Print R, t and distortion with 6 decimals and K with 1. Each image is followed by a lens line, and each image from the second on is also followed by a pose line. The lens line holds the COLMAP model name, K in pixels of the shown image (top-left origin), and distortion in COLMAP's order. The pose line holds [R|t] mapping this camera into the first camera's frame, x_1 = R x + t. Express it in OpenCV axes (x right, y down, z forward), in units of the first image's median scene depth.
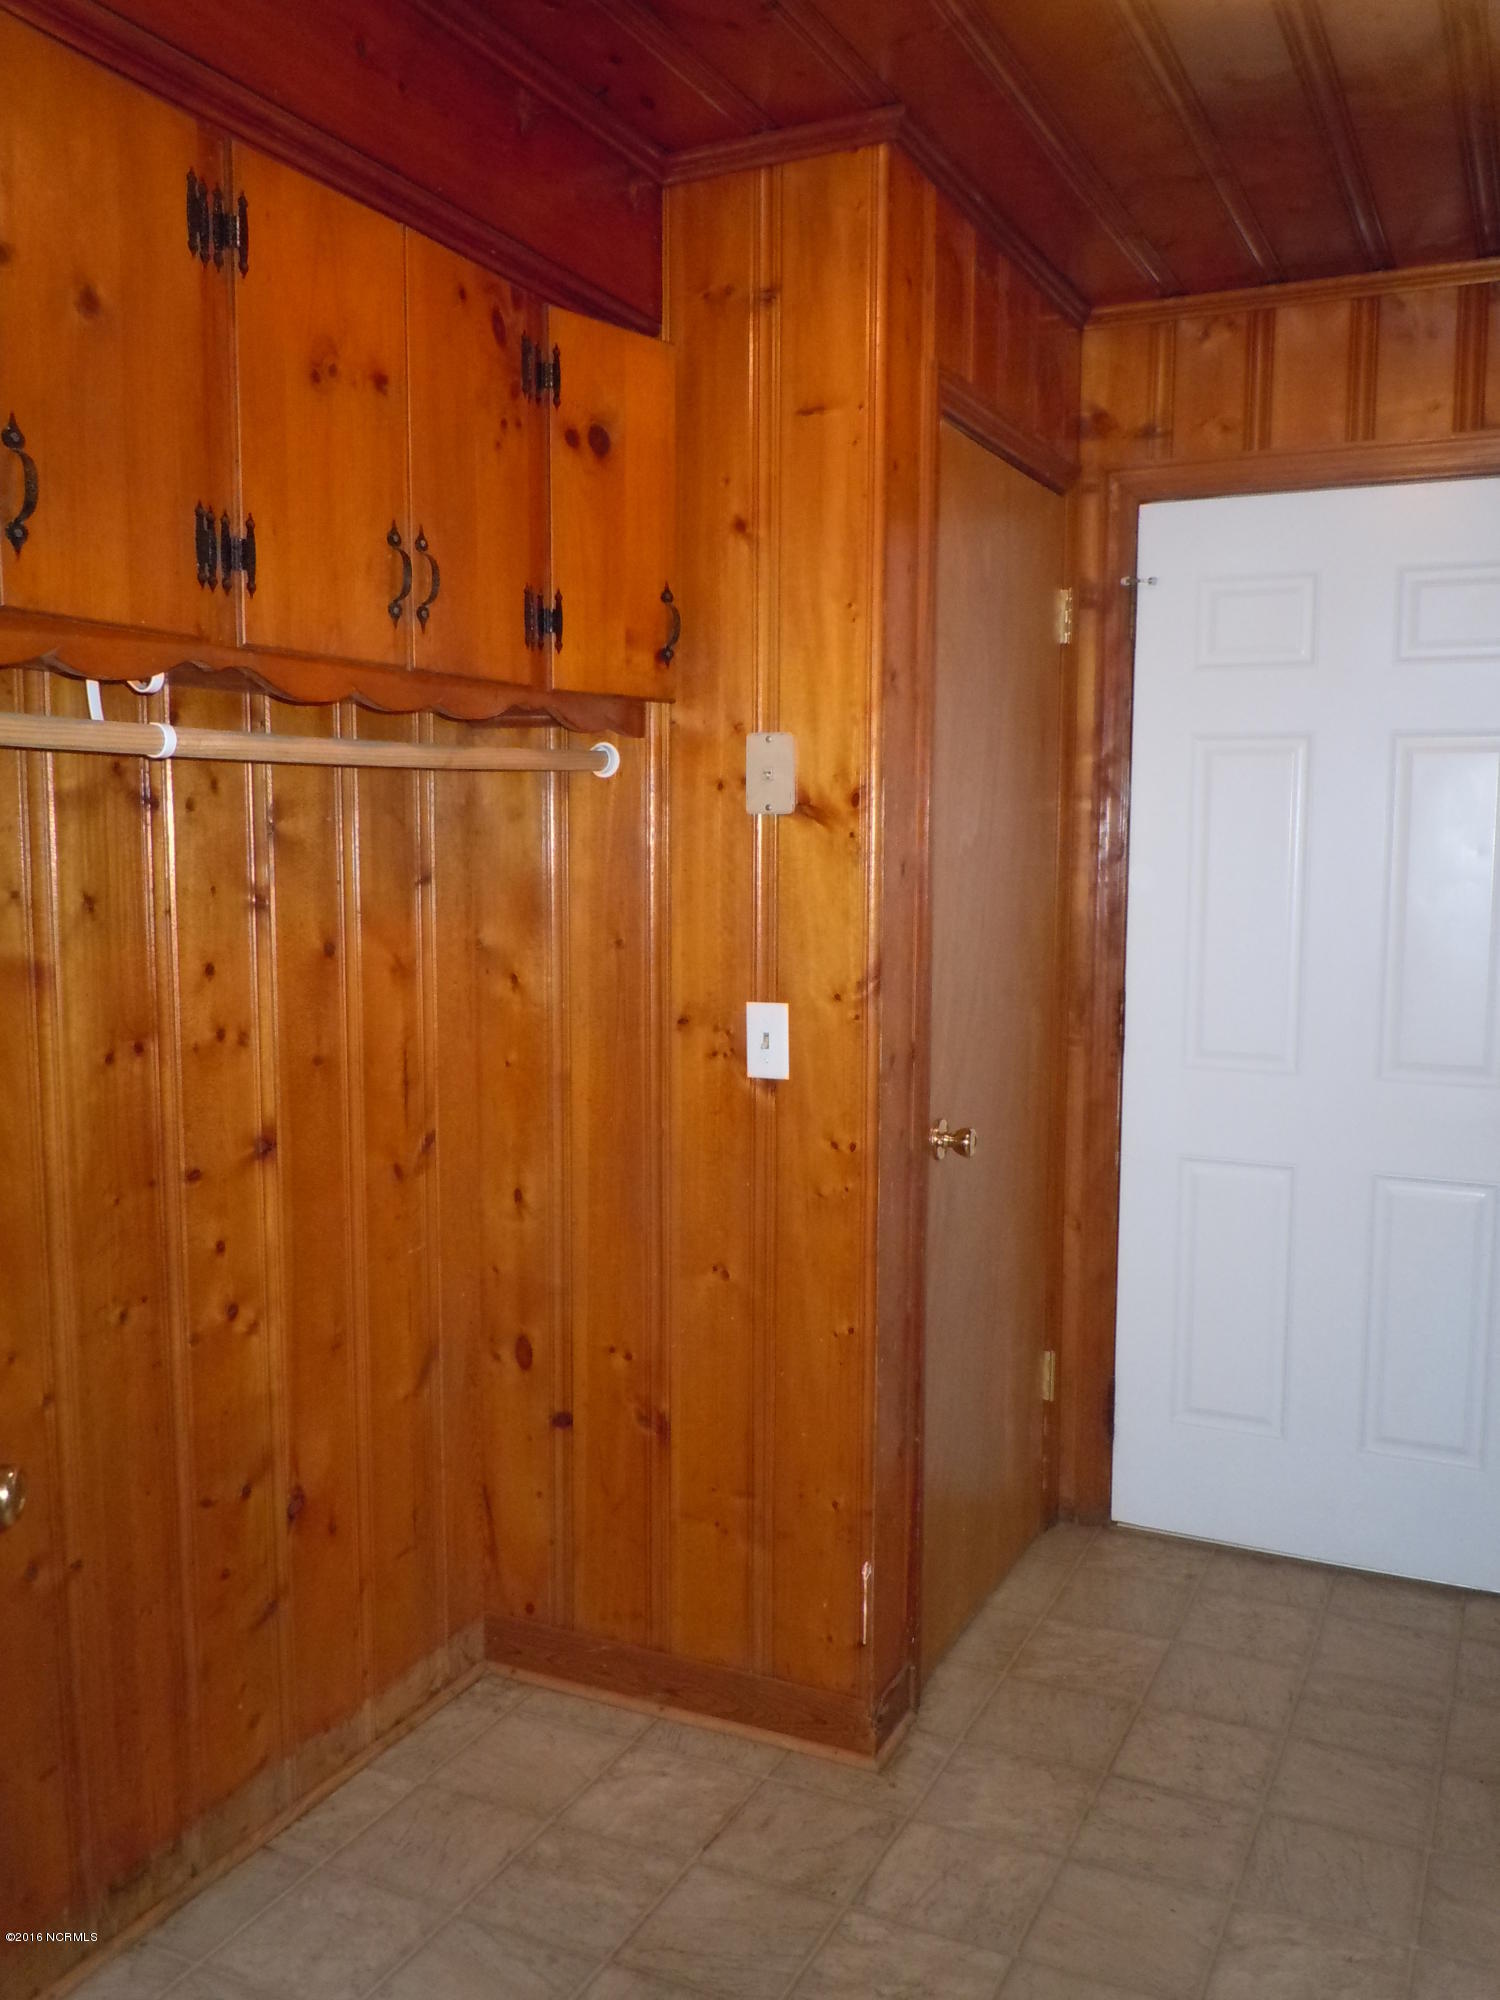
lens RADIAL K [[1654.2, 0, 760.8], [0, 1654.2, 1006.5], [0, 0, 1]] dist [0.009506, -0.052175]
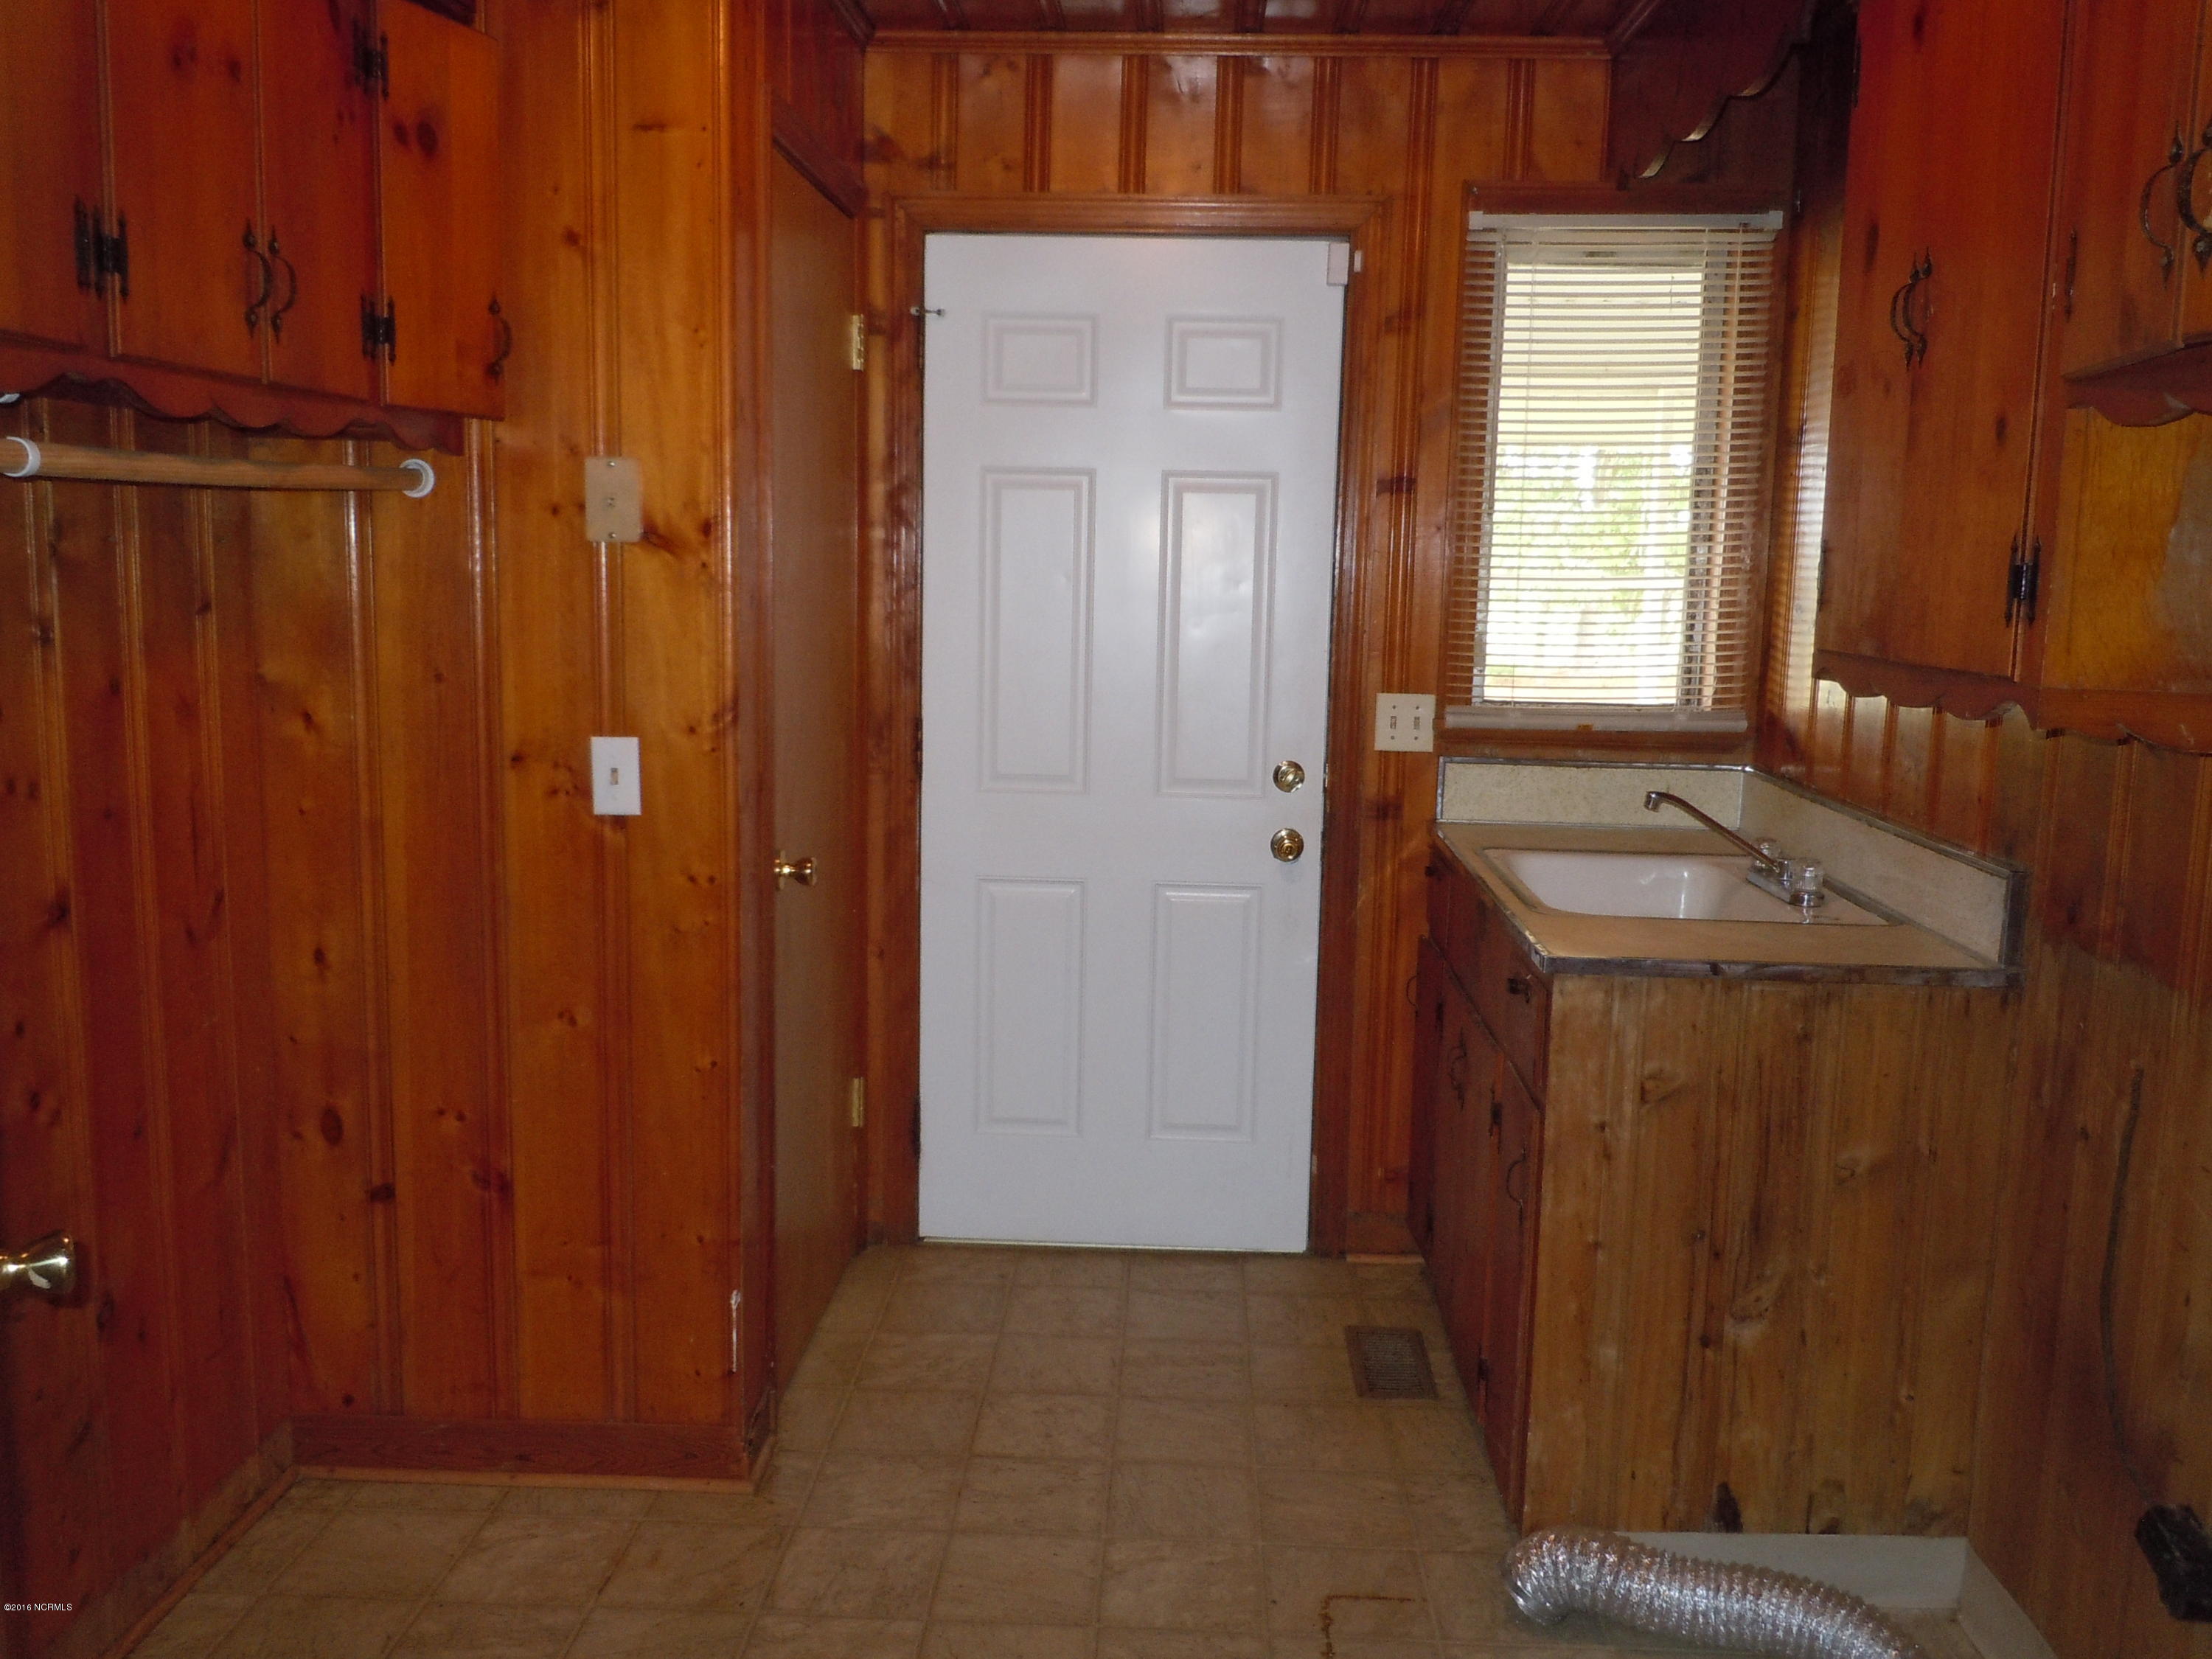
lens RADIAL K [[1829.6, 0, 1101.1], [0, 1829.6, 818.7], [0, 0, 1]] dist [0.009506, -0.052175]
pose [[0.920965, -0.041018, 0.387479, -0.148273], [0.024080, 0.998534, 0.048469, 0.000498], [-0.388900, -0.035308, 0.920603, -0.099556]]
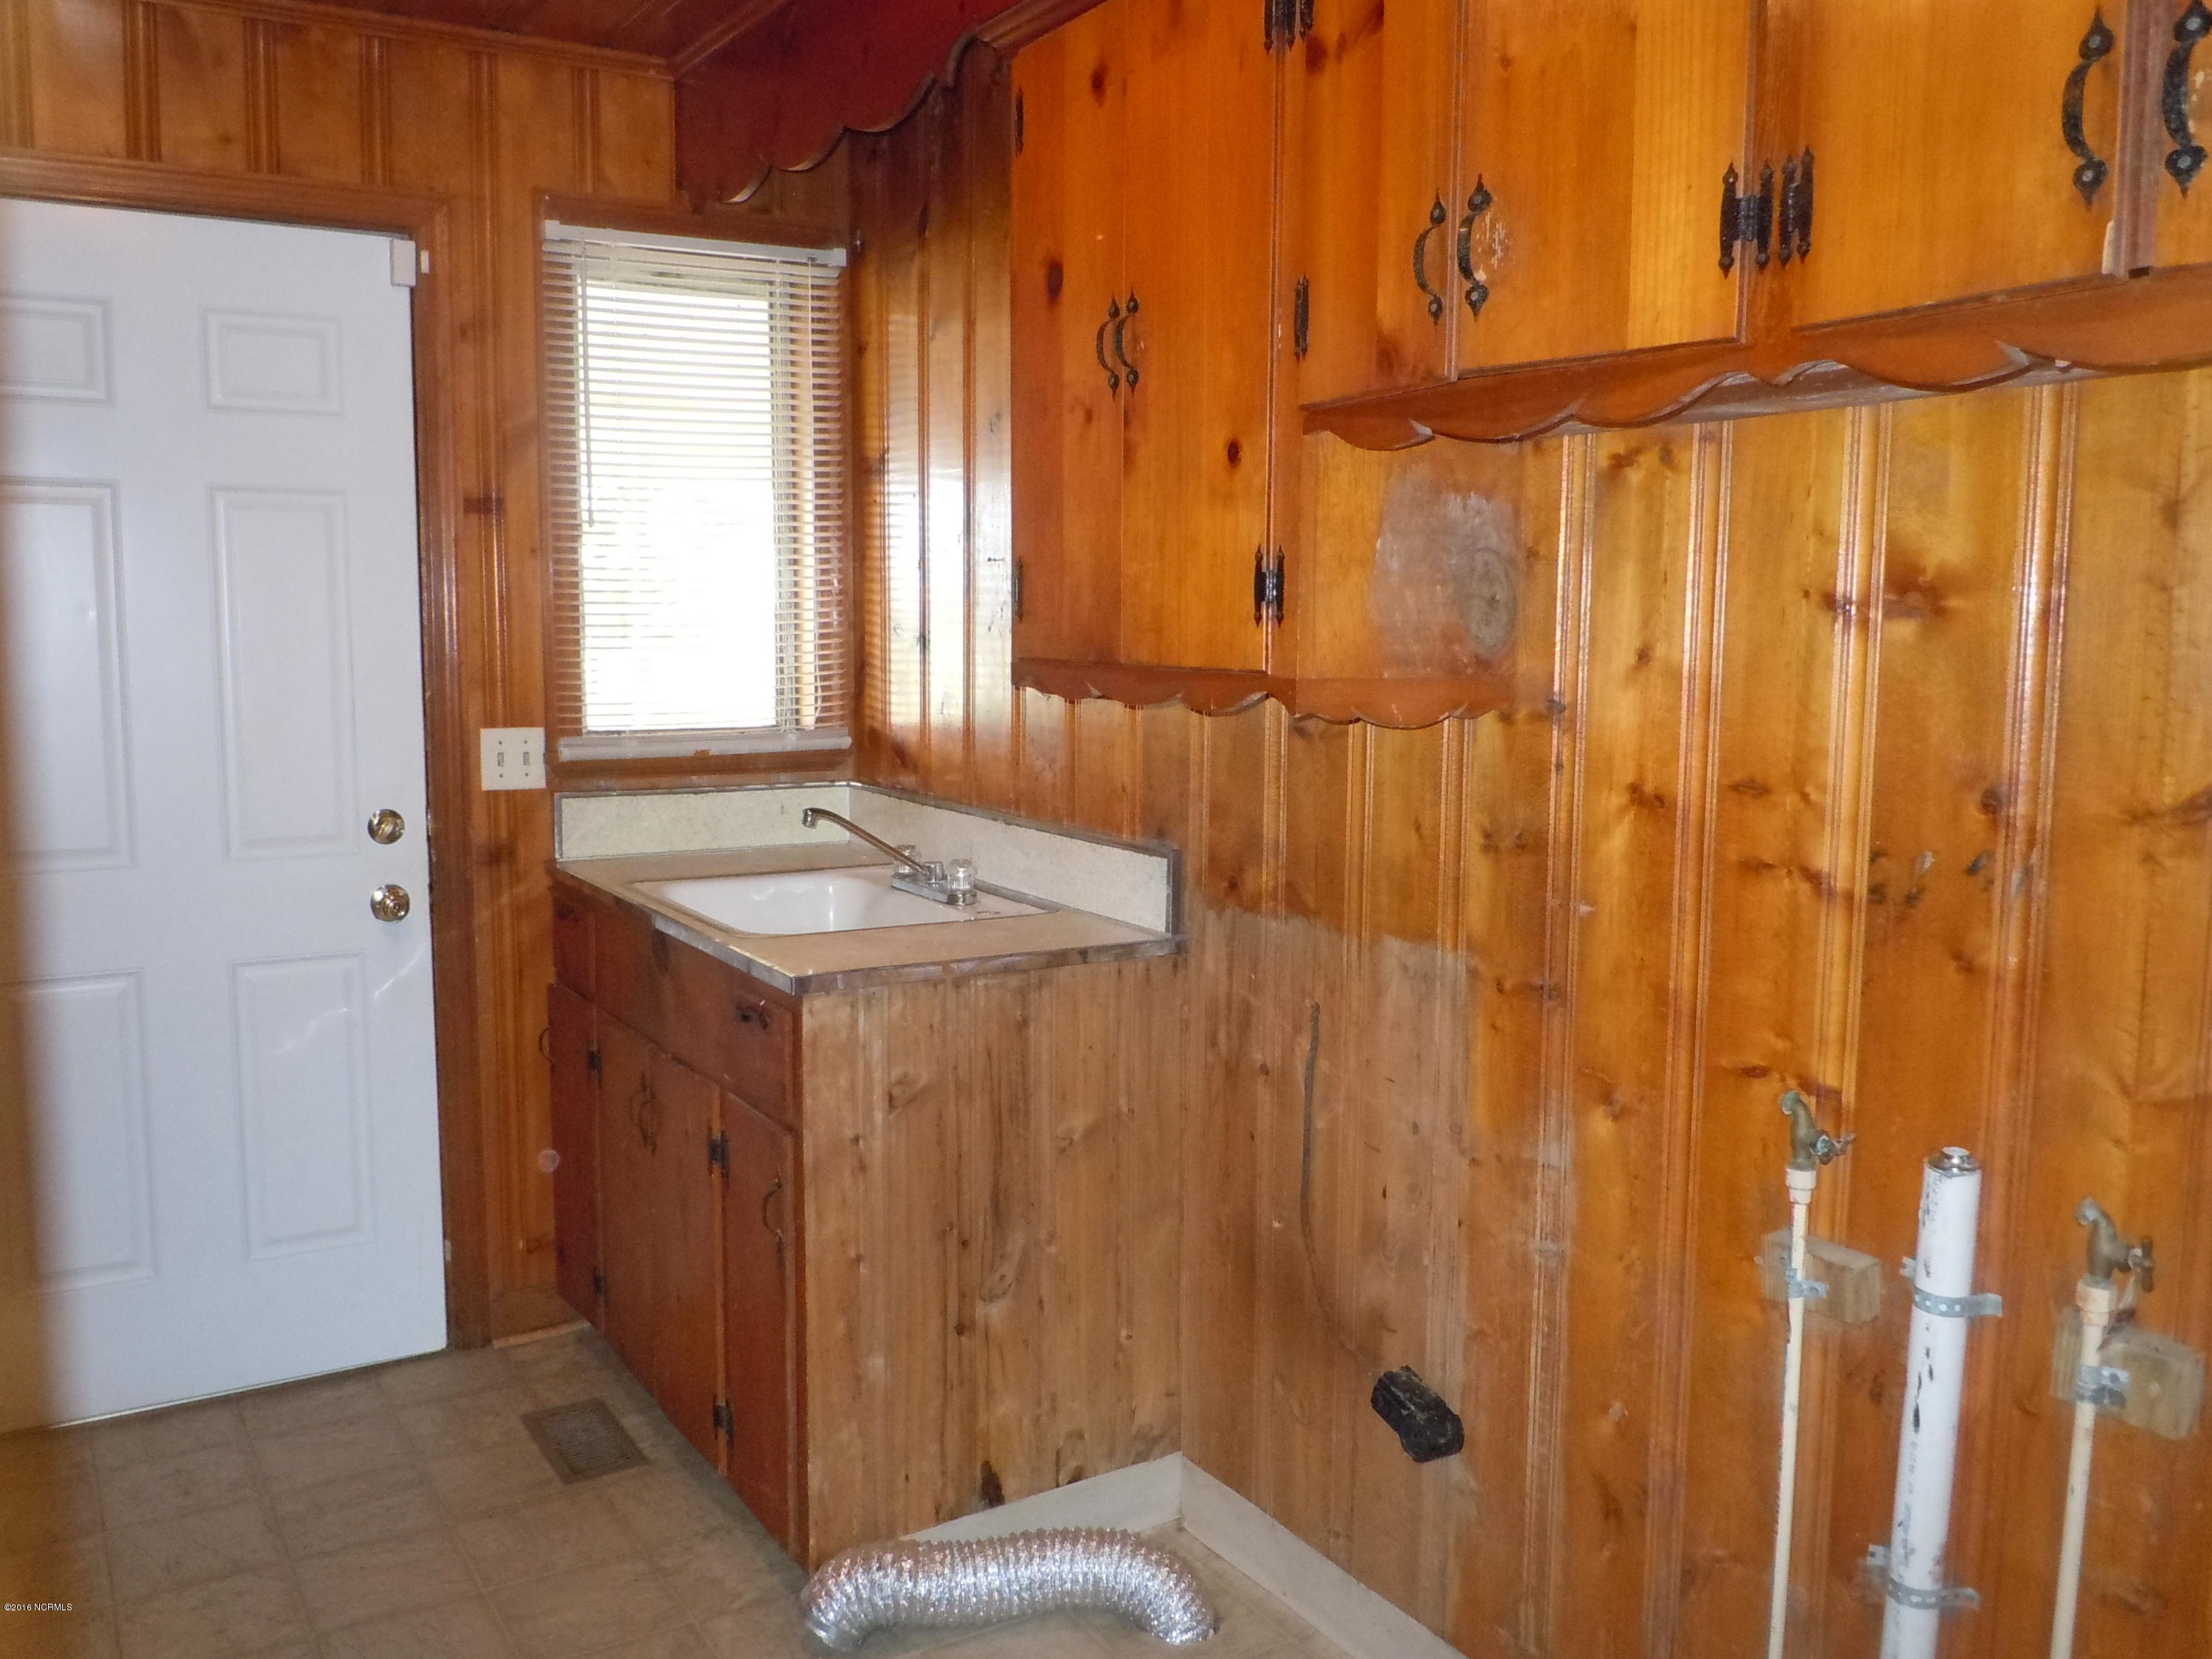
lens RADIAL K [[1829.6, 0, 1107.3], [0, 1829.6, 820.4], [0, 0, 1]] dist [0.009506, -0.052175]
pose [[0.538681, -0.096920, 0.836916, -0.259482], [0.083210, 0.994625, 0.061625, -0.001131], [-0.838391, 0.036444, 0.543850, 0.035560]]
